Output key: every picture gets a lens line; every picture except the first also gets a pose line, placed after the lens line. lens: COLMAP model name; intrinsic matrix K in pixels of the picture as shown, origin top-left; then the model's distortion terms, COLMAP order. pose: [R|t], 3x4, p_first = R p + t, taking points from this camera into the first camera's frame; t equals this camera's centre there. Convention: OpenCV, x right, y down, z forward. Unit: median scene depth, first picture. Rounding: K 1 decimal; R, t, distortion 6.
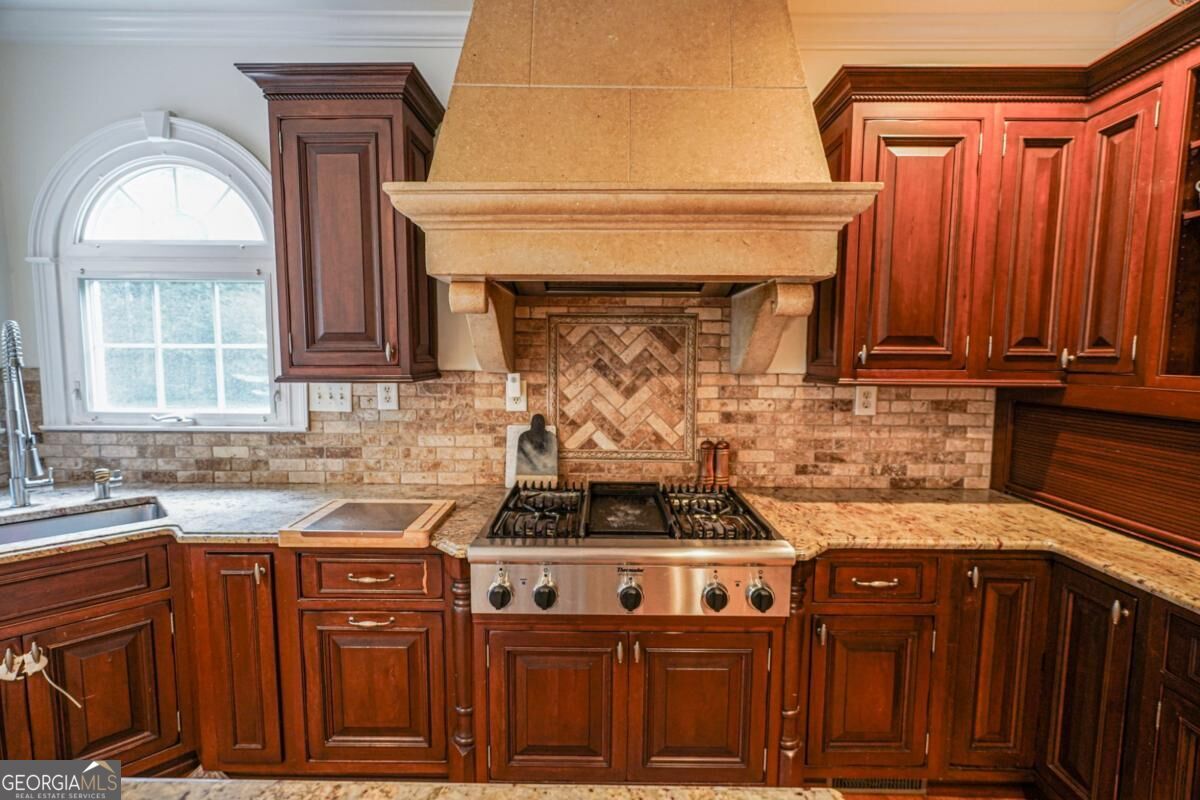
lens RADIAL K [[546.2, 0, 601.9], [0, 546.2, 405.9], [0, 0, 1]] dist [-0.002644, 0.000912]
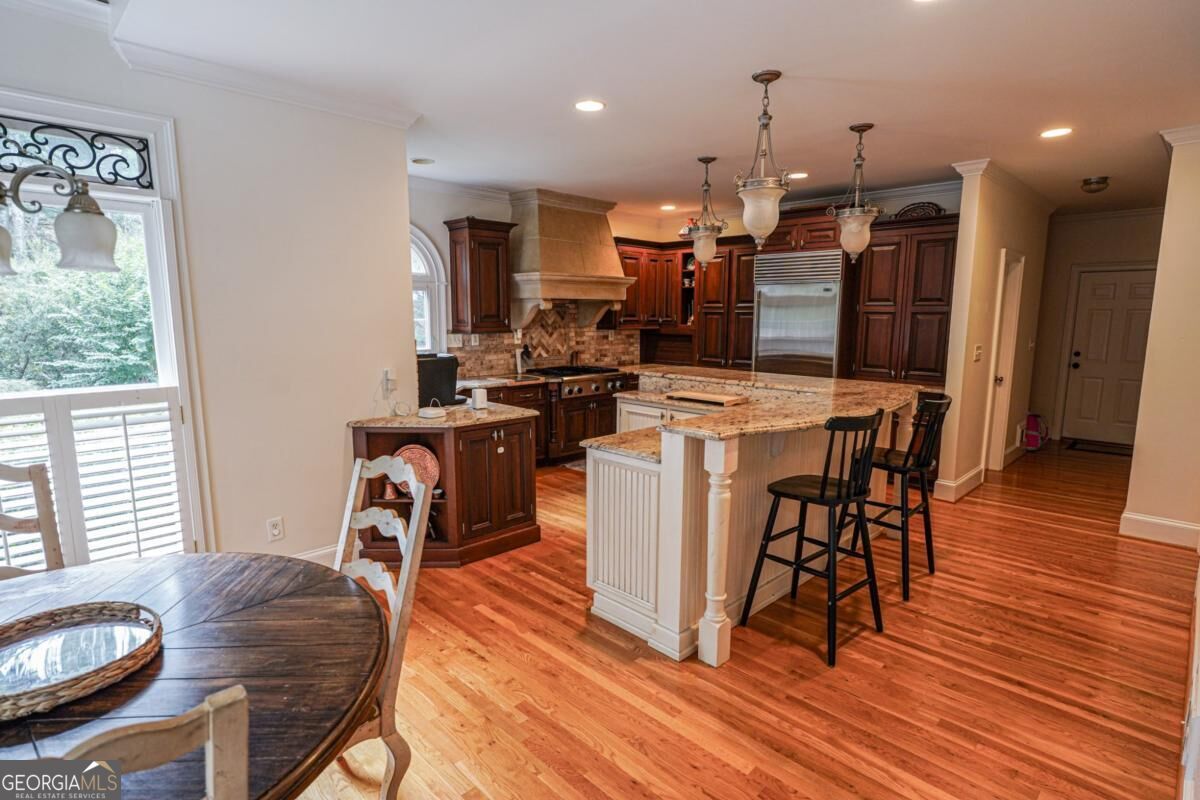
lens RADIAL K [[610.7, 0, 594.1], [0, 610.7, 406.3], [0, 0, 1]] dist [-0.001554, -0.000560]
pose [[0.708431, -0.112643, 0.696733, -2.012381], [0.066845, 0.993453, 0.092648, 0.062304], [-0.702608, -0.019062, 0.711322, -1.356693]]
